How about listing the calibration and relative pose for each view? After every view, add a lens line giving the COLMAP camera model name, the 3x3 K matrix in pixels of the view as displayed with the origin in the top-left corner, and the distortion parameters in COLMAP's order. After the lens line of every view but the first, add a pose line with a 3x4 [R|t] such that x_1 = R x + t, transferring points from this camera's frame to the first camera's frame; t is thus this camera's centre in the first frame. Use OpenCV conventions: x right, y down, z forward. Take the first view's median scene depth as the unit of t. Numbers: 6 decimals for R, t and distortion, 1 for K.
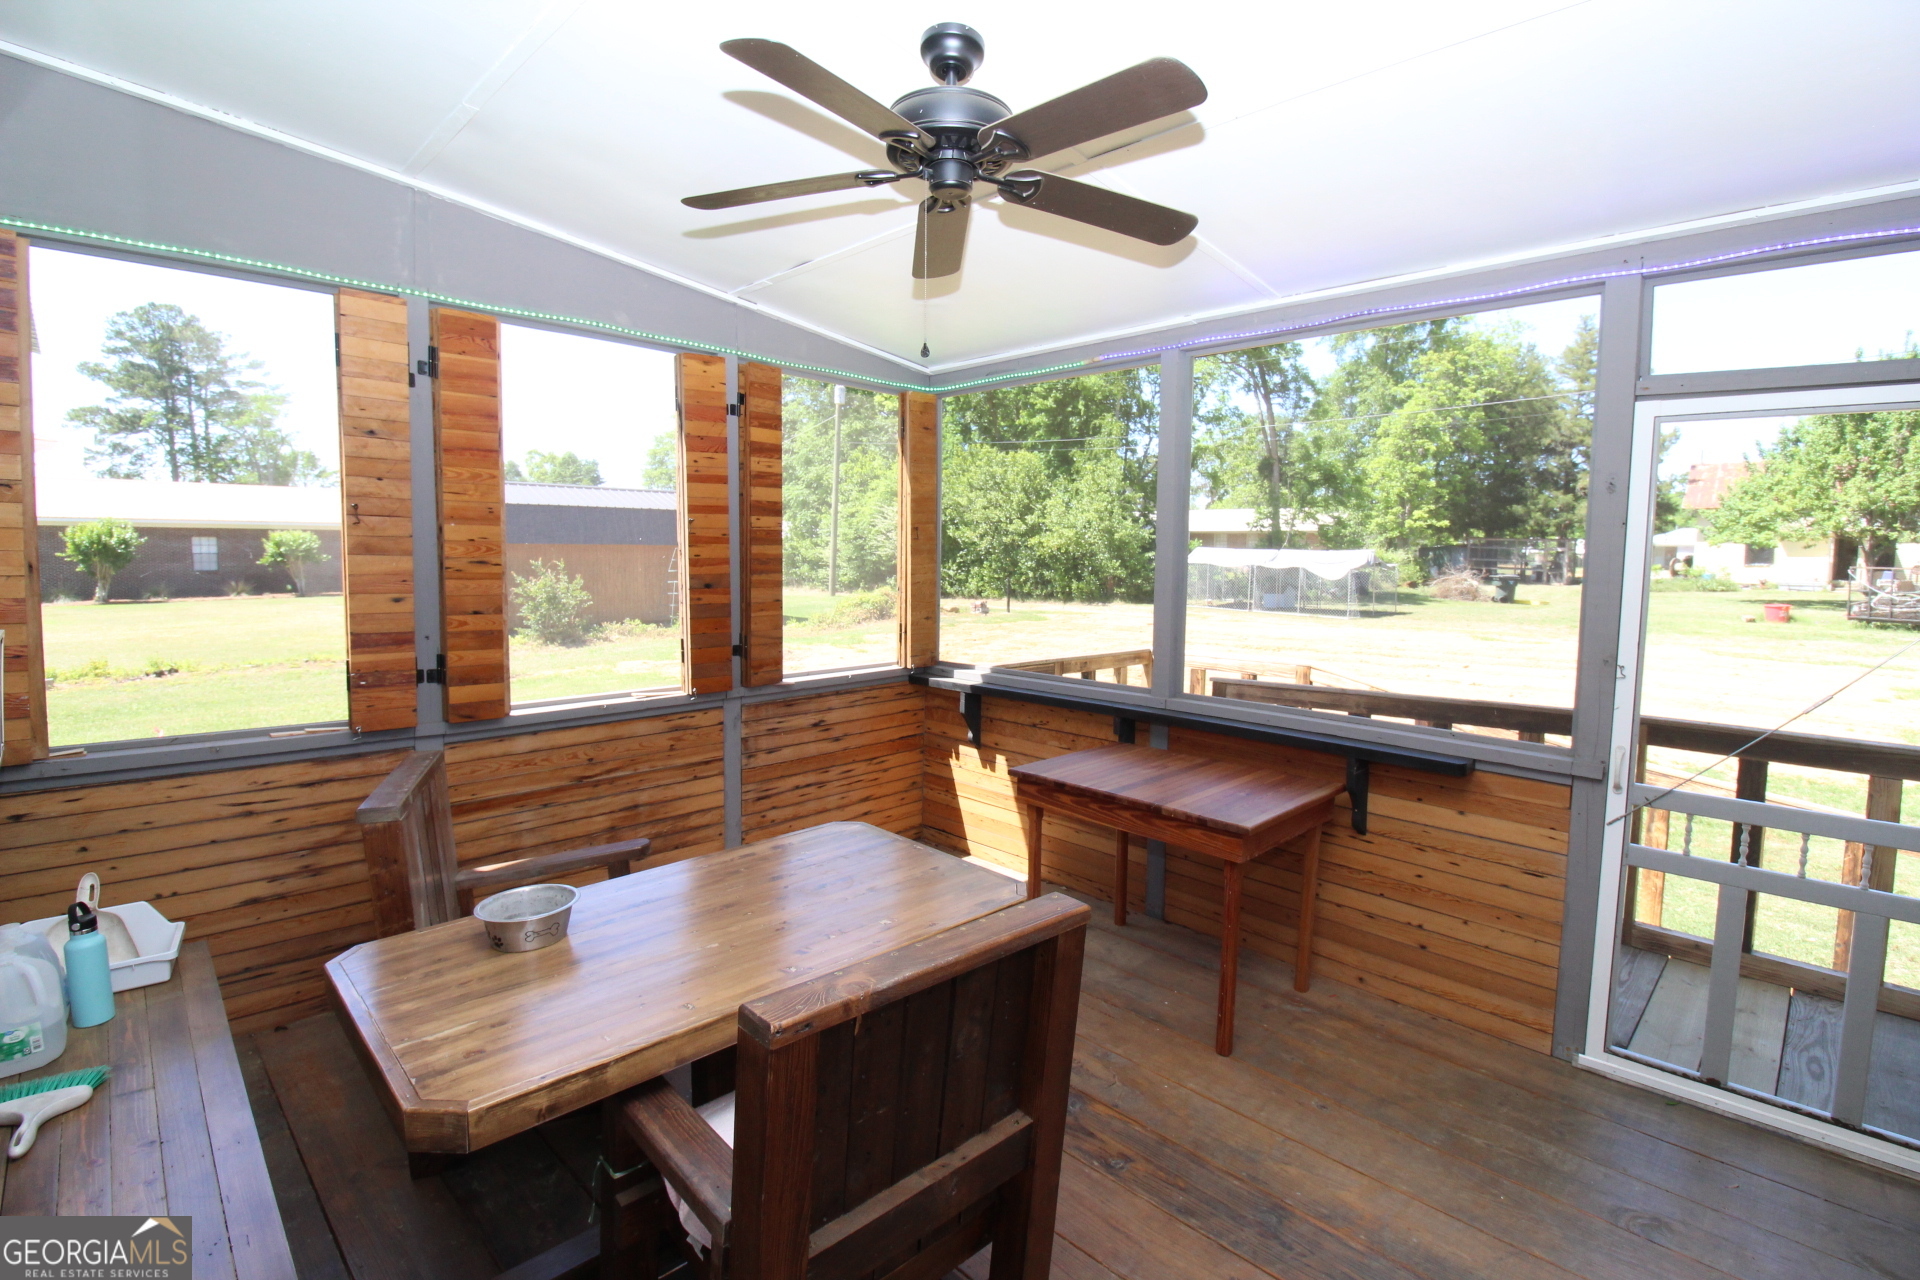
lens RADIAL K [[894.4, 0, 963.6], [0, 894.4, 633.8], [0, 0, 1]] dist [-0.030935, -0.004864]
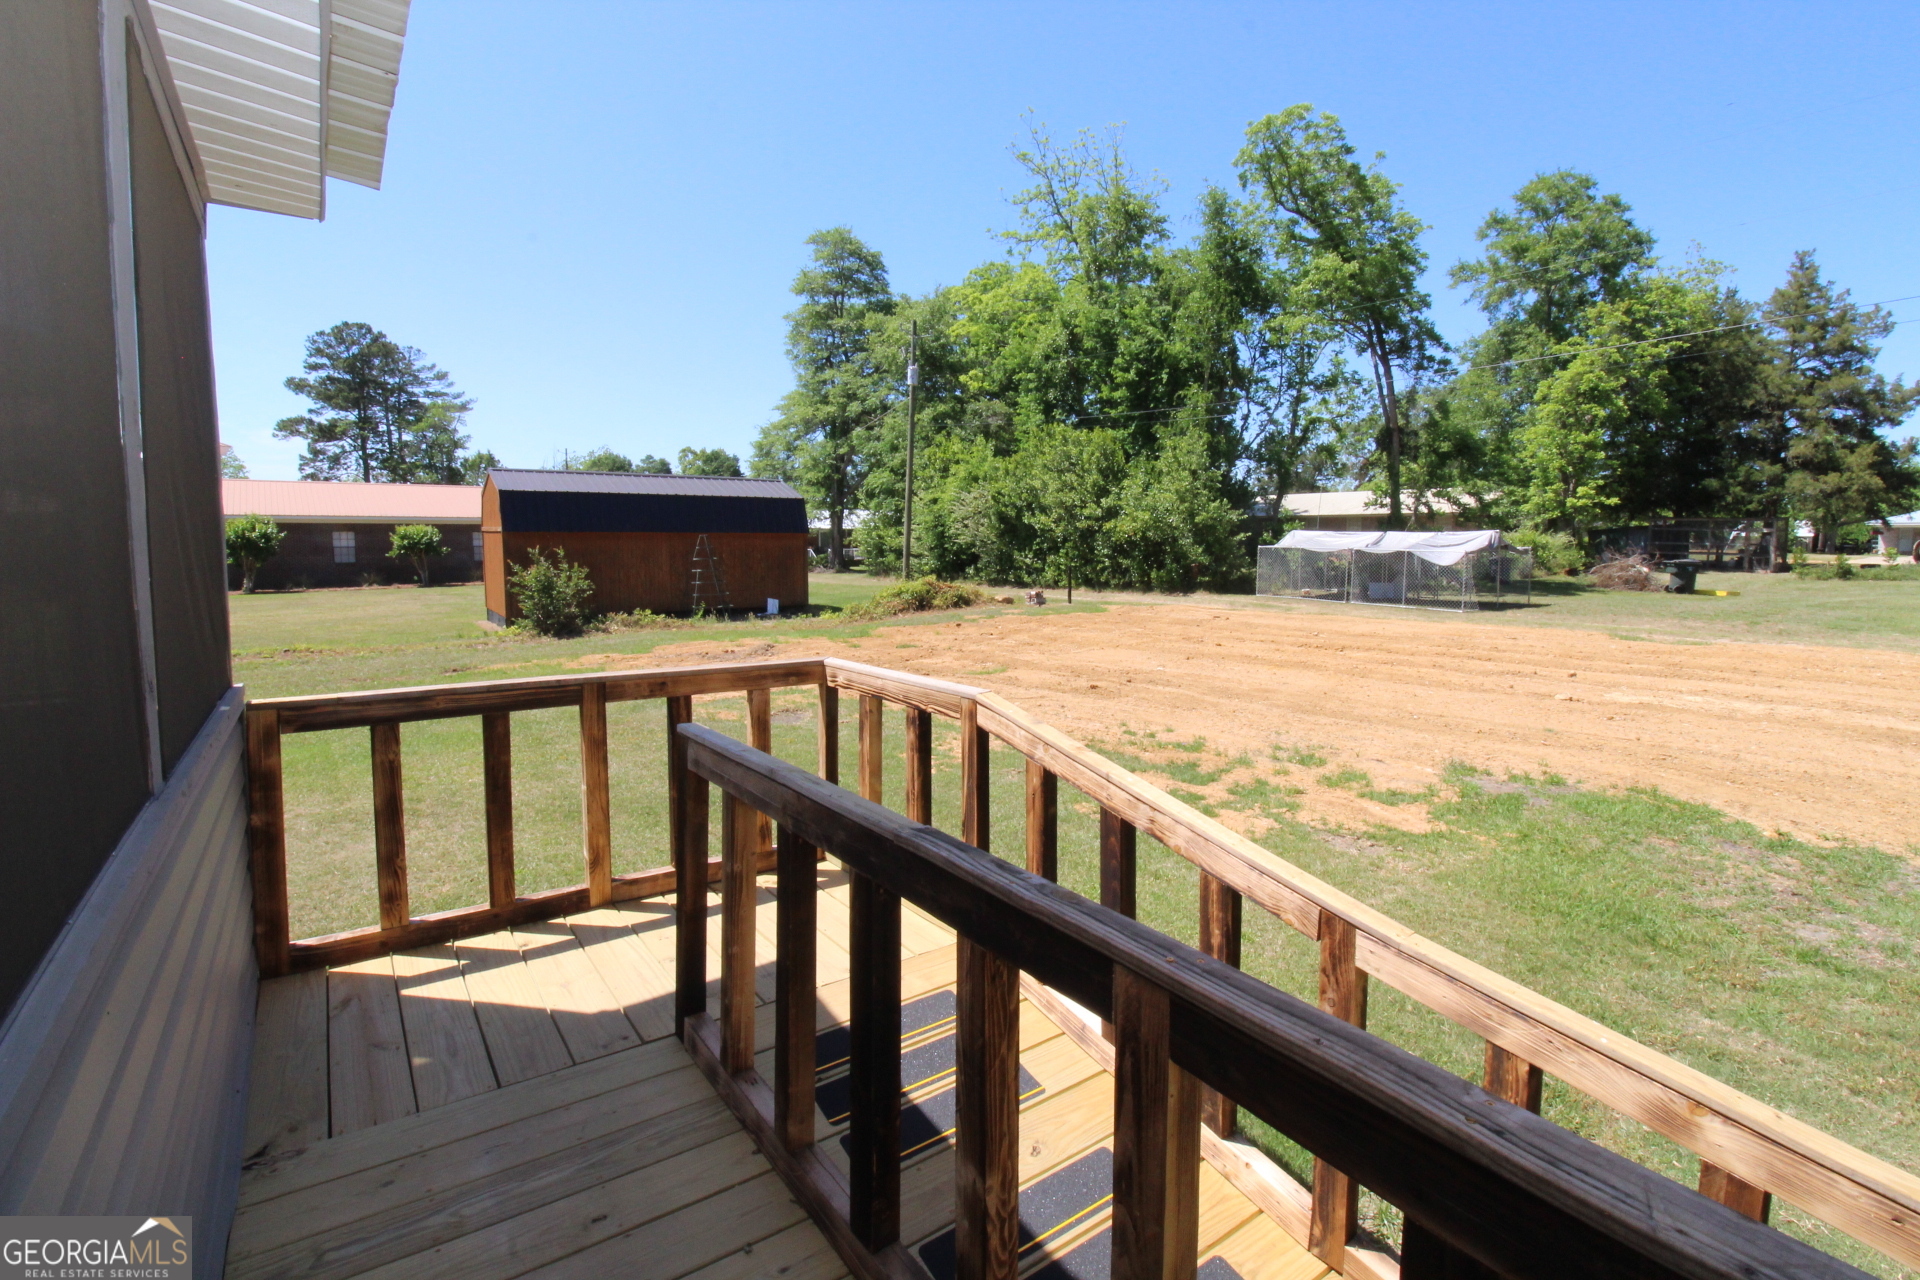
lens RADIAL K [[894.4, 0, 949.7], [0, 894.4, 626.8], [0, 0, 1]] dist [-0.030935, -0.004864]
pose [[0.984709, 0.007087, -0.174065, 0.063382], [-0.006671, 0.999973, 0.002977, -0.001492], [0.174081, -0.001770, 0.984730, 0.059056]]
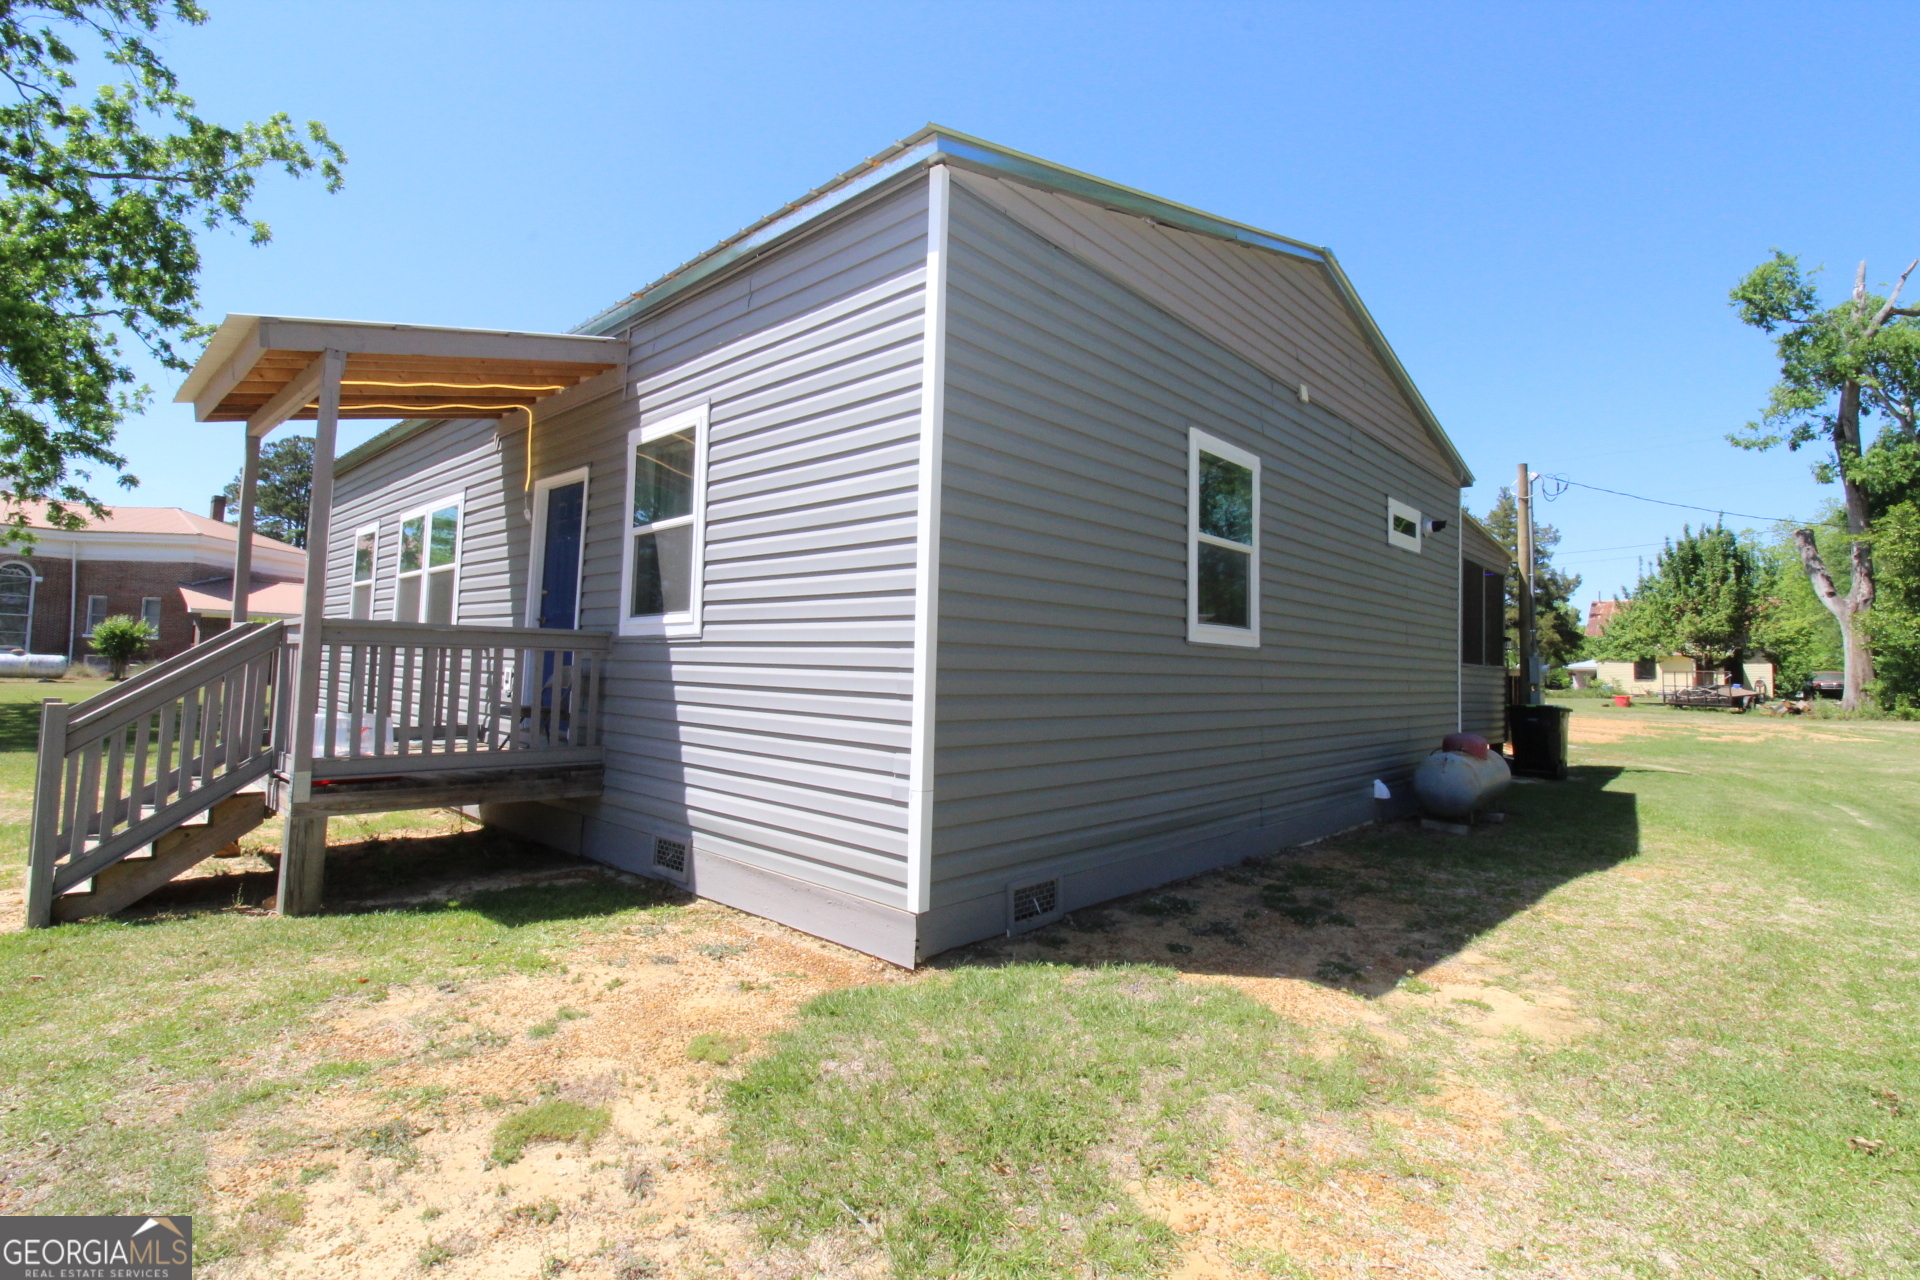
lens RADIAL K [[894.4, 0, 945.8], [0, 894.4, 617.1], [0, 0, 1]] dist [-0.030935, -0.004864]
pose [[0.999515, 0.027694, 0.014226, -0.152511], [-0.025245, 0.988316, -0.150314, 0.051576], [-0.018223, 0.149882, 0.988536, -0.293419]]
